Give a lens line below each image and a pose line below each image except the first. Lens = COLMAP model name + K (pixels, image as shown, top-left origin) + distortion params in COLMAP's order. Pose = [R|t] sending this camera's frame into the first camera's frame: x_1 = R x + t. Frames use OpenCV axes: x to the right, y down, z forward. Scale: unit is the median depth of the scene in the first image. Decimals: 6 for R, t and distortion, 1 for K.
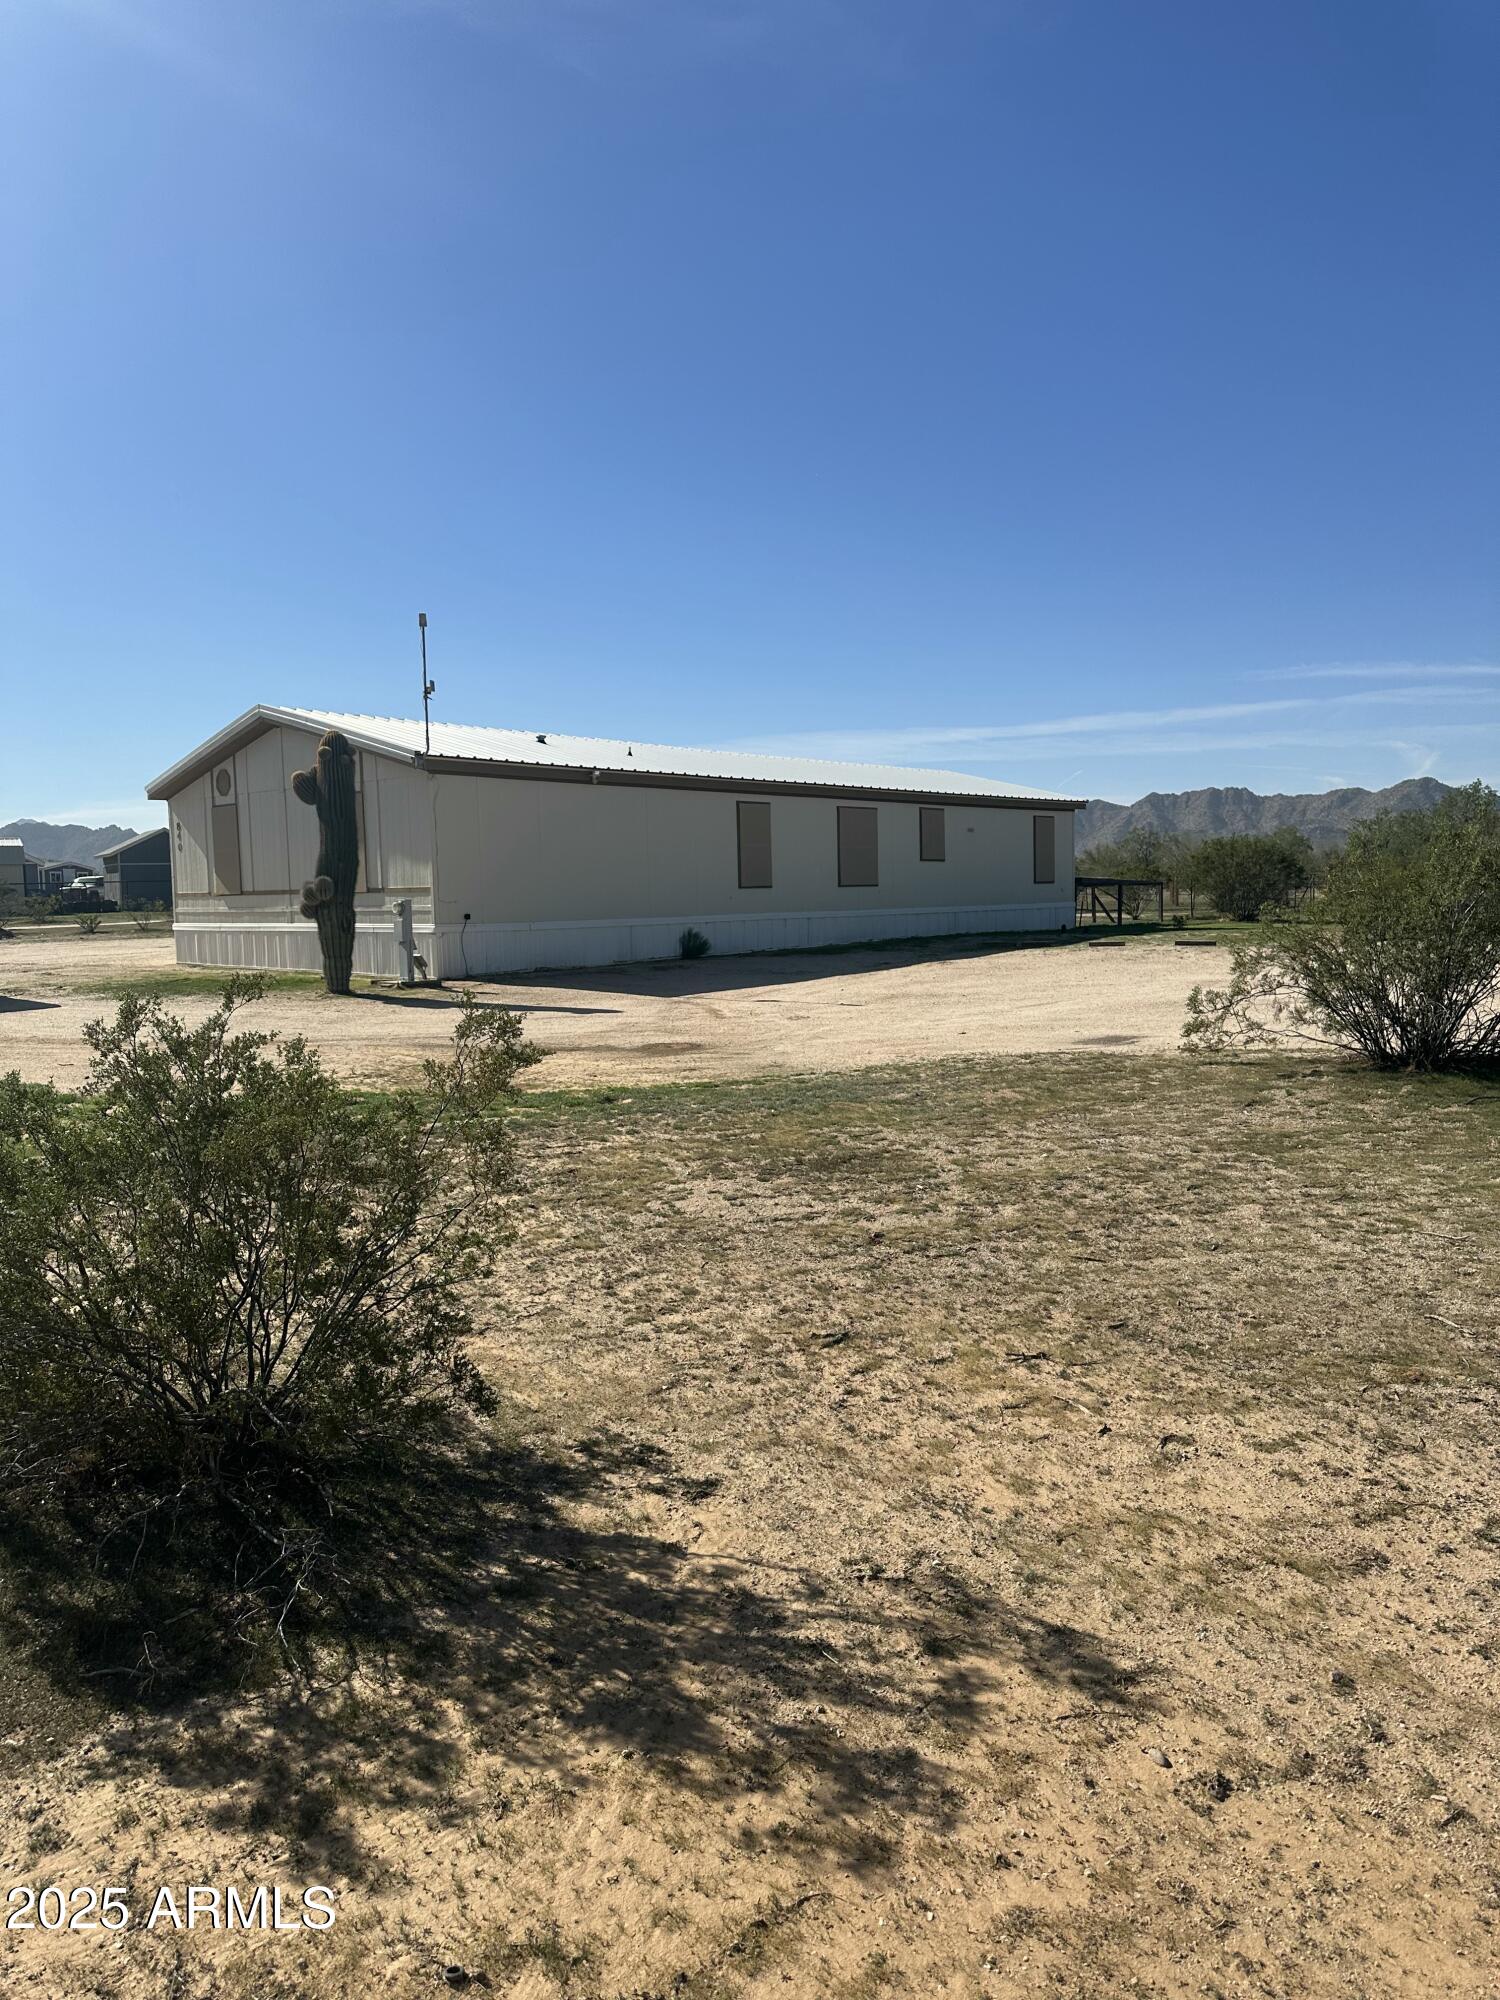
lens RADIAL K [[1414.7, 0, 750.7], [0, 1414.7, 1002.9], [0, 0, 1]] dist [0.038605, -0.043412]
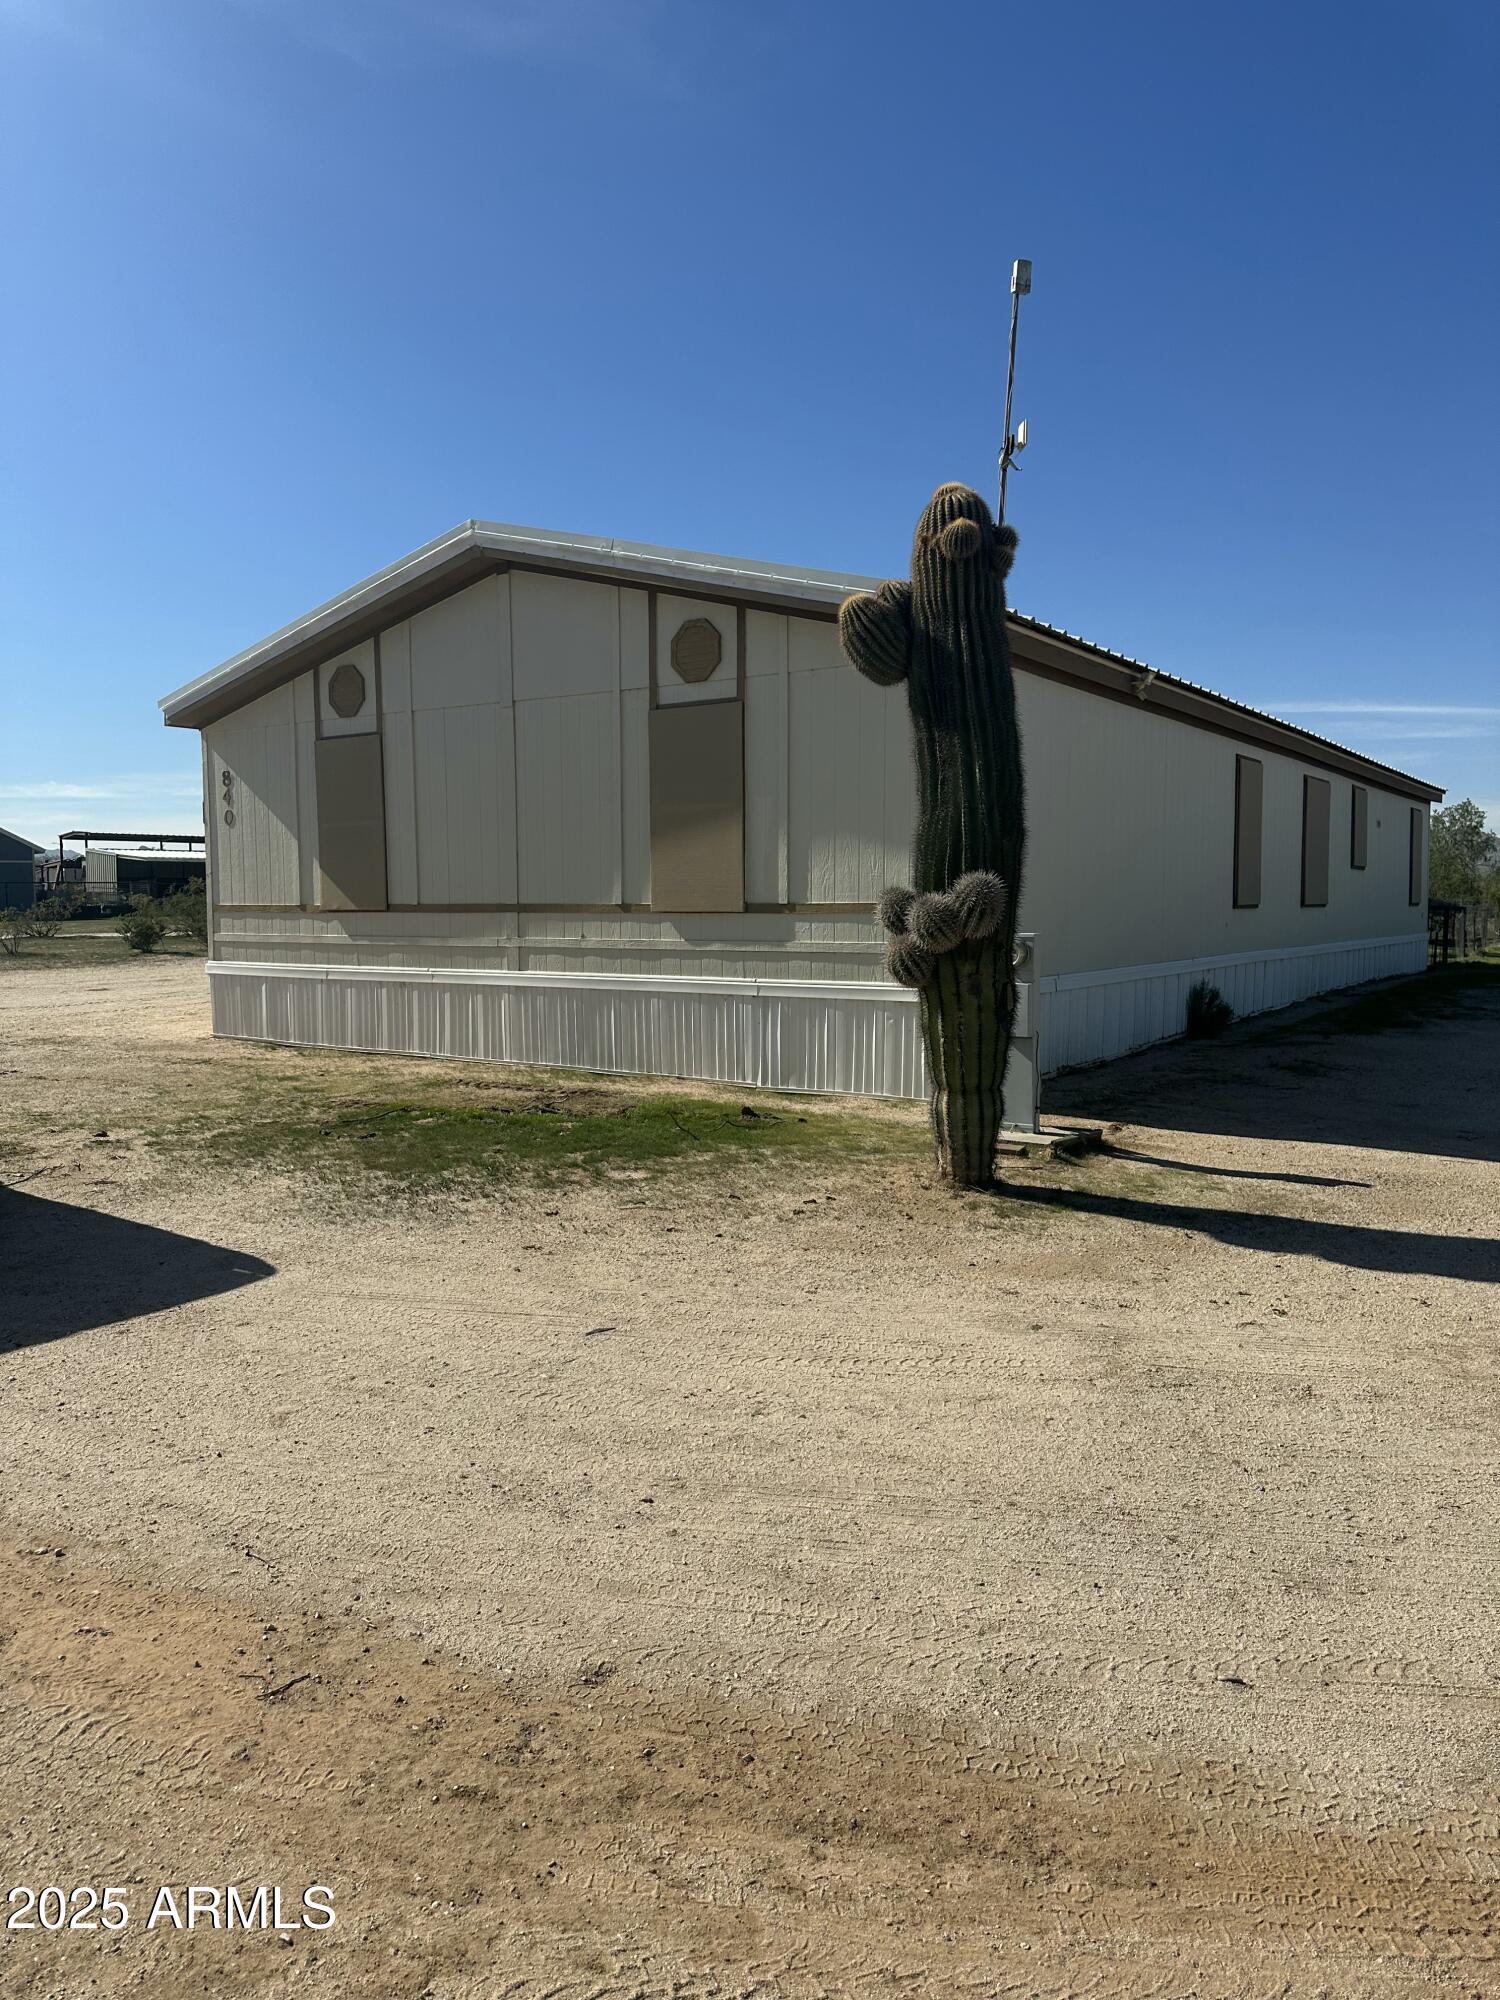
lens RADIAL K [[1414.7, 0, 748.0], [0, 1414.7, 995.4], [0, 0, 1]] dist [0.038605, -0.043412]
pose [[0.988581, 0.006137, 0.150567, -0.300933], [-0.003743, 0.999862, -0.016182, -0.037313], [-0.150646, 0.015433, 0.988467, 0.469456]]
